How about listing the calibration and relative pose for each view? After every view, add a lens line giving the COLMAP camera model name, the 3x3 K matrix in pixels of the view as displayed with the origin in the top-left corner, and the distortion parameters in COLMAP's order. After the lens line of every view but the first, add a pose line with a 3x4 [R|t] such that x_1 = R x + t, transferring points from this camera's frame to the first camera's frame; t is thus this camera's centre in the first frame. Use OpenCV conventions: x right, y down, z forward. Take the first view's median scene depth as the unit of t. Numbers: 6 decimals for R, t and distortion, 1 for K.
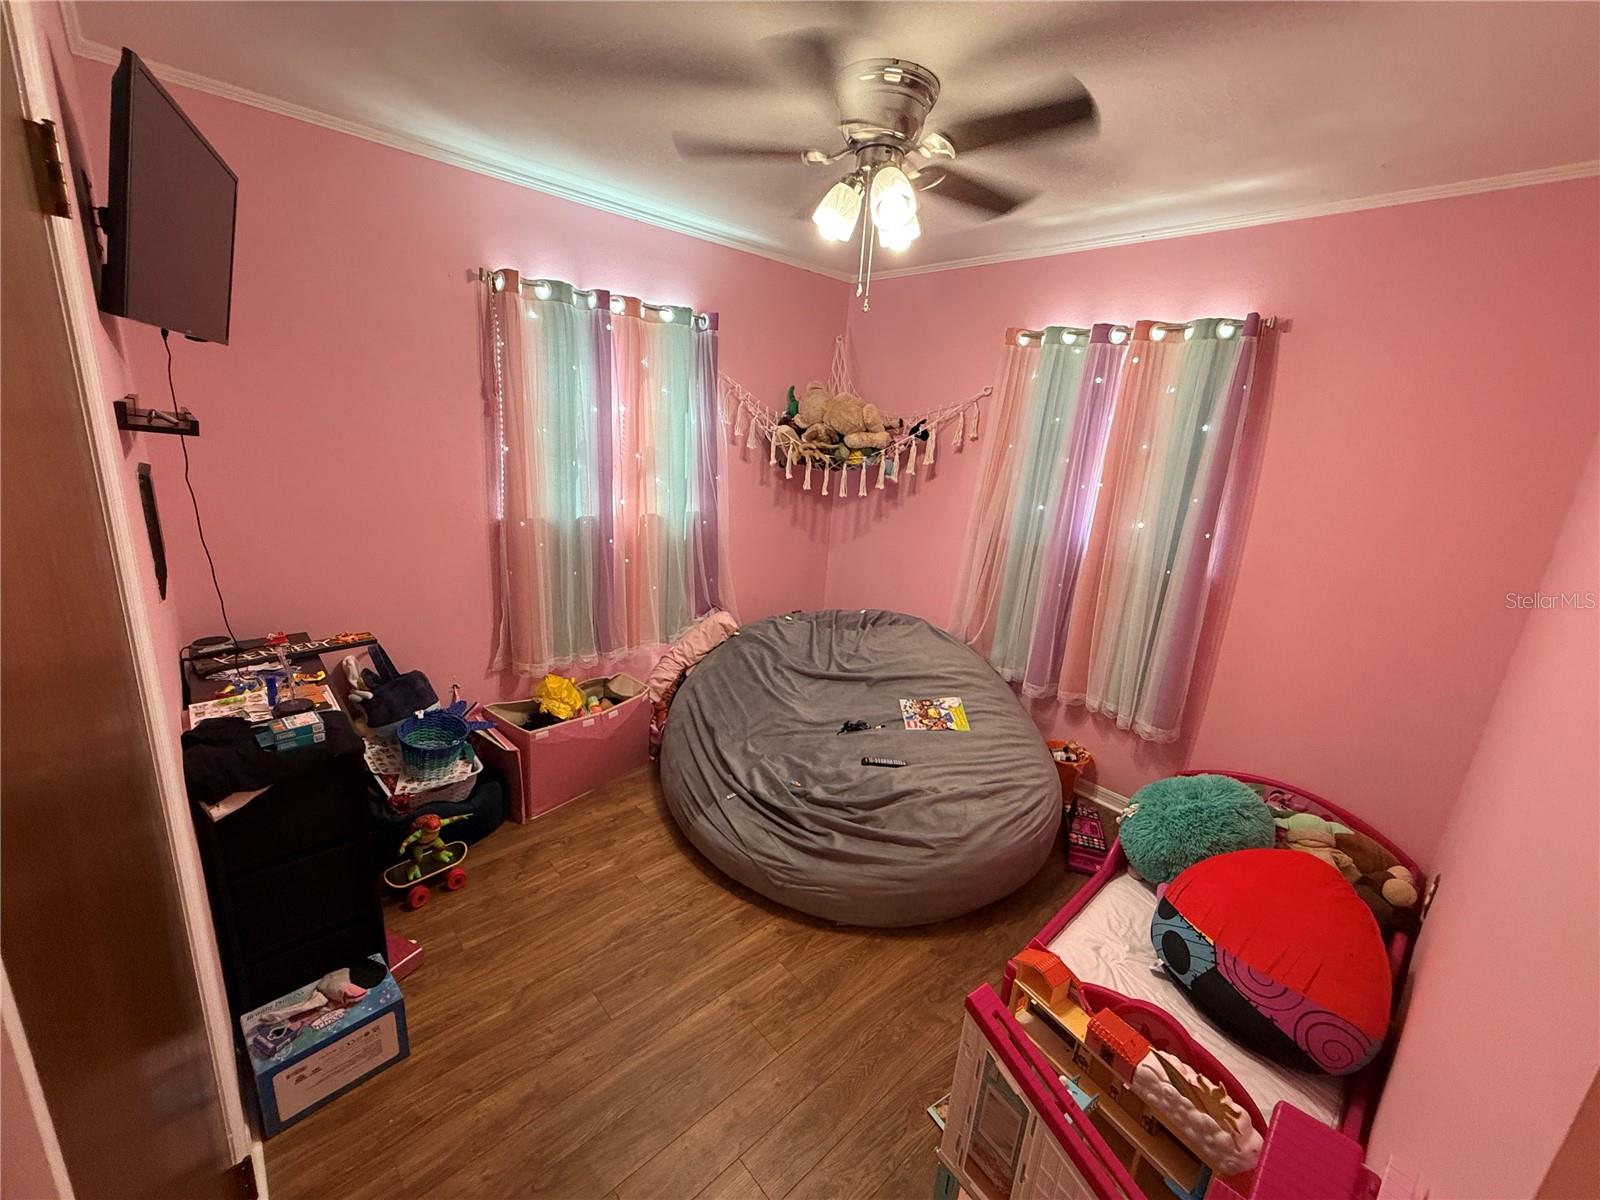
lens RADIAL K [[638.8, 0, 798.9], [0, 638.8, 595.1], [0, 0, 1]] dist [0.000325, 0.000171]
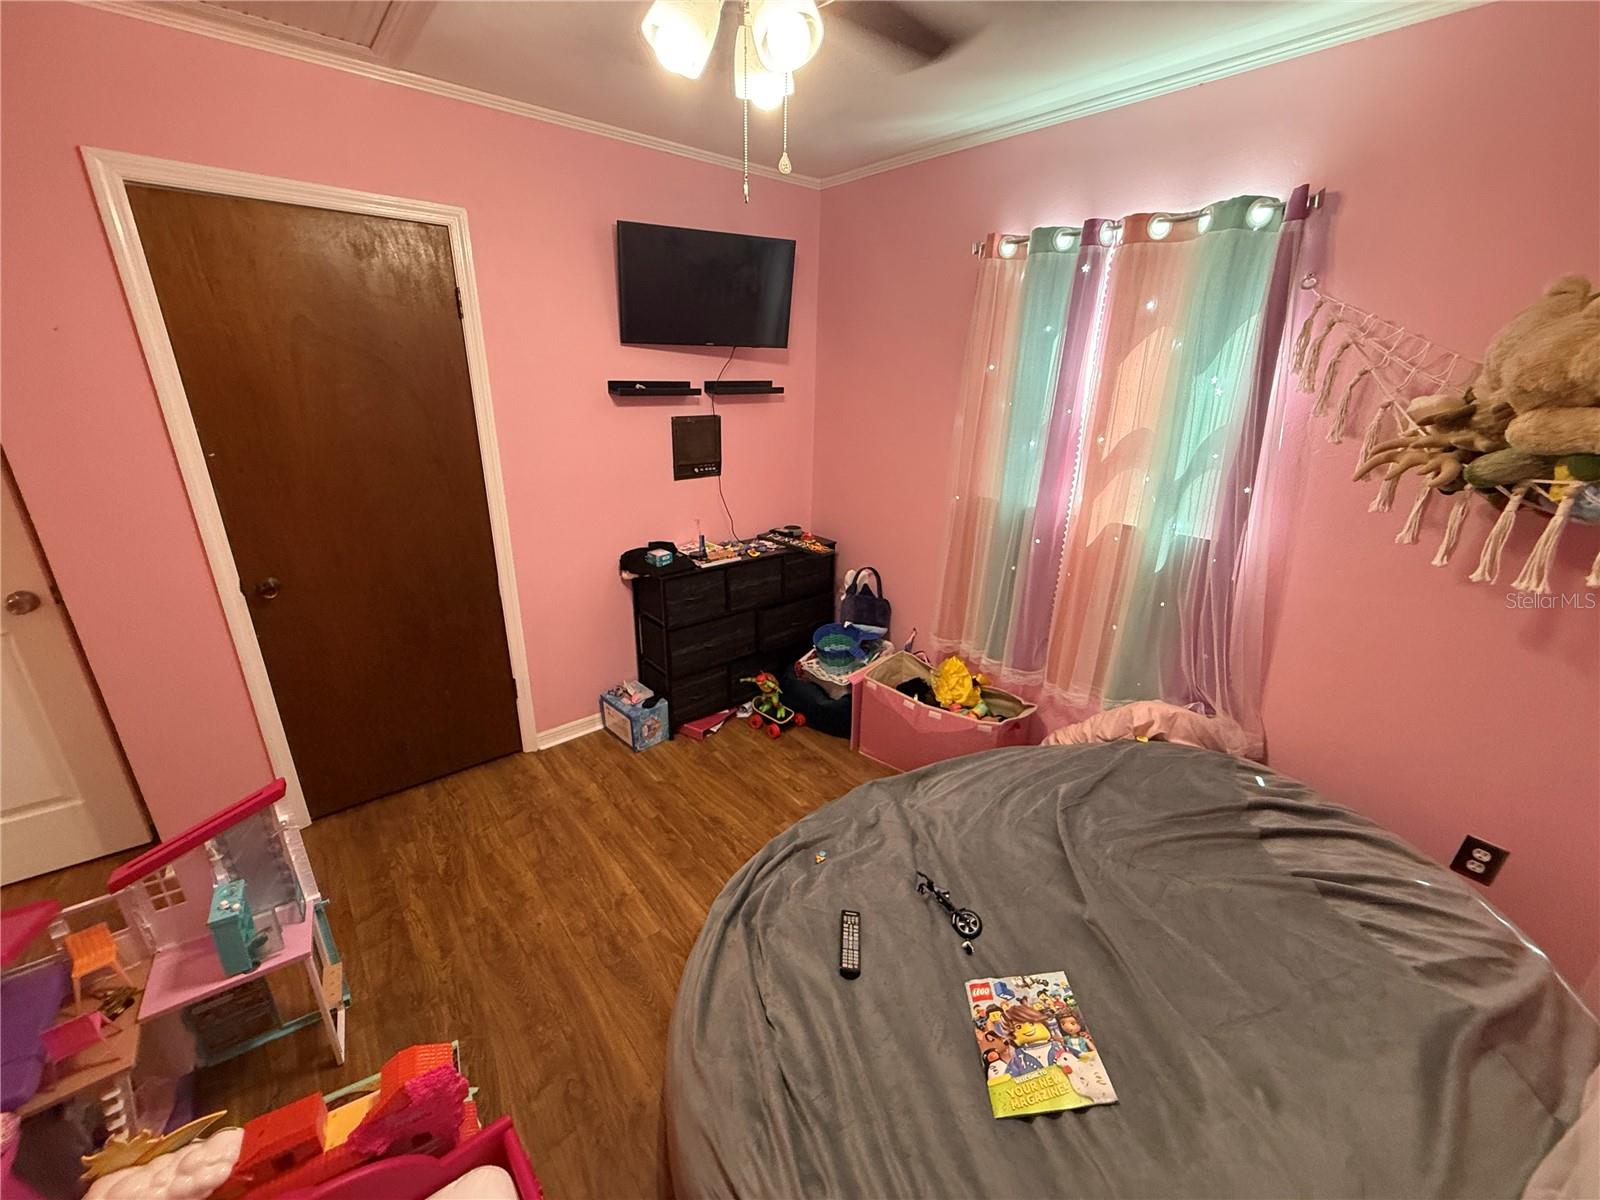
lens RADIAL K [[638.8, 0, 799.7], [0, 638.8, 599.3], [0, 0, 1]] dist [0.000325, 0.000171]
pose [[-0.044091, 0.277863, -0.959608, 0.560186], [-0.282268, 0.917940, 0.278767, -0.170077], [0.958322, 0.283158, 0.037959, 0.745515]]
